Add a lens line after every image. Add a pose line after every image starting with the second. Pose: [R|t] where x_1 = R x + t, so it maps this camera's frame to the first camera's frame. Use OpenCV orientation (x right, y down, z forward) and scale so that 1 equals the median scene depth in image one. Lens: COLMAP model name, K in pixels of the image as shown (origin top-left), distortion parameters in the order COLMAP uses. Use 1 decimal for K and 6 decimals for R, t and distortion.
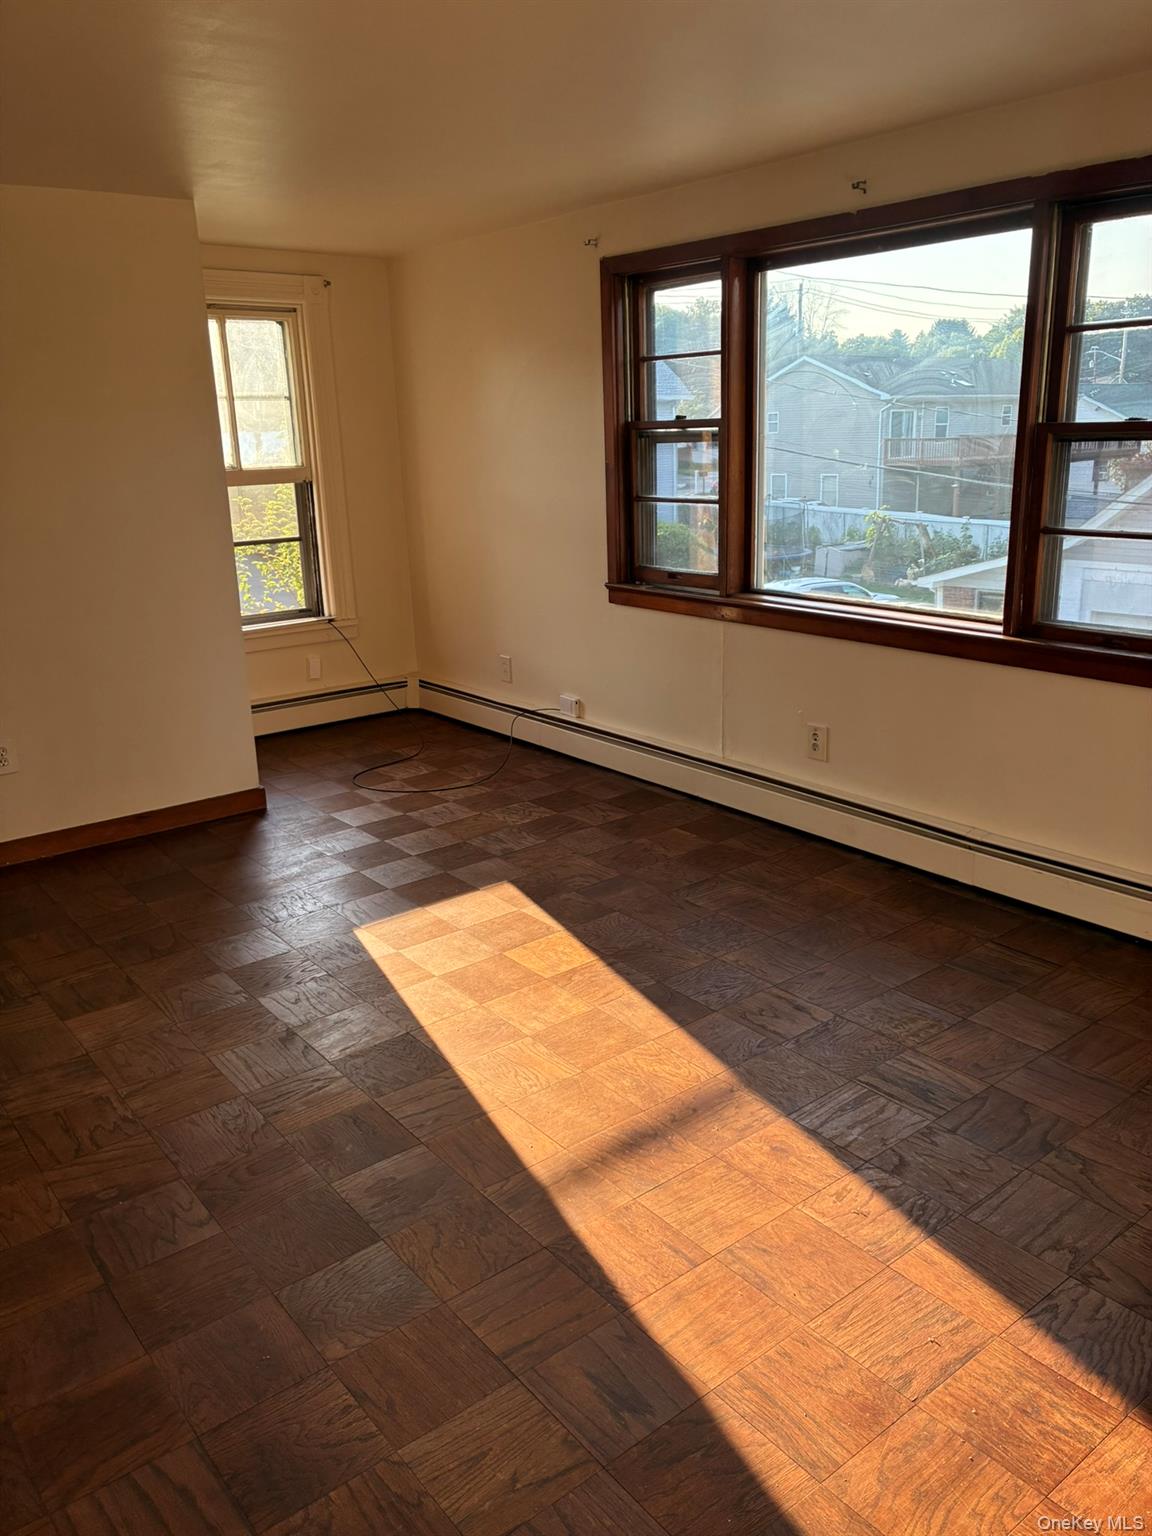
lens RADIAL K [[1163.6, 0, 574.2], [0, 1163.6, 766.3], [0, 0, 1]] dist [0.030322, -0.027742]
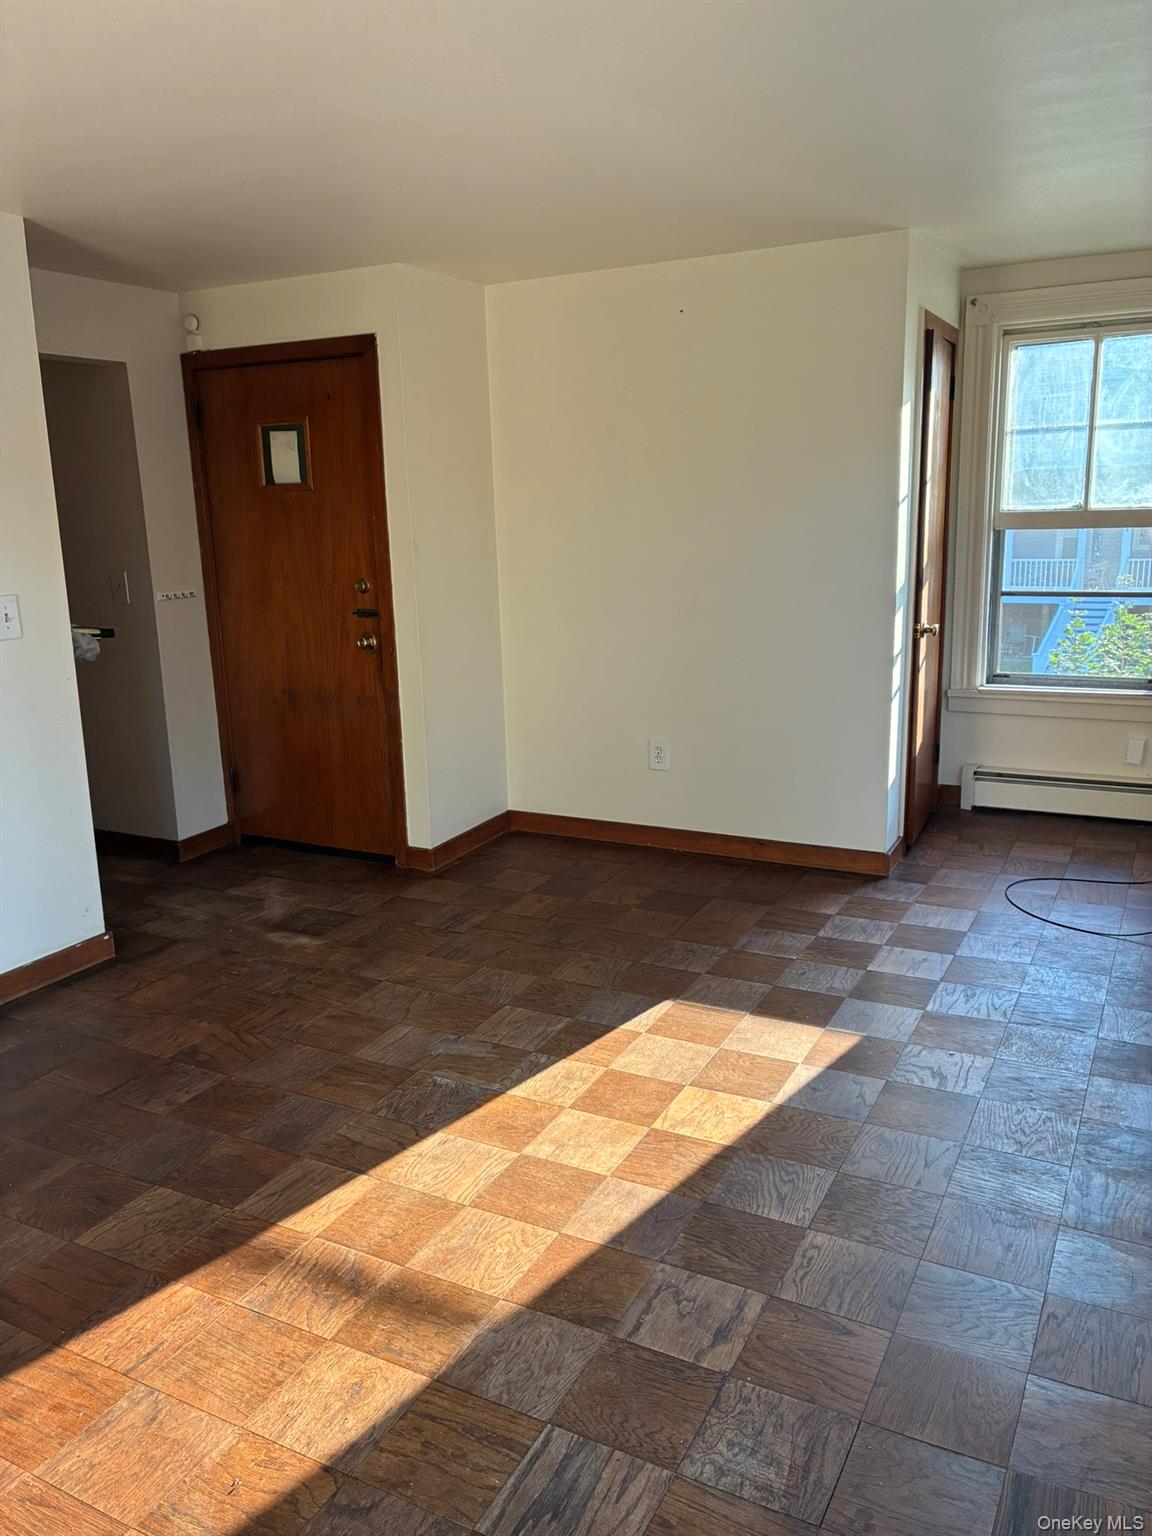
lens RADIAL K [[1163.6, 0, 578.1], [0, 1163.6, 768.9], [0, 0, 1]] dist [0.030322, -0.027742]
pose [[0.418853, 0.228135, -0.878929, 0.744908], [-0.240808, 0.961177, 0.134726, -0.196034], [0.875542, 0.155223, 0.457528, 0.618595]]
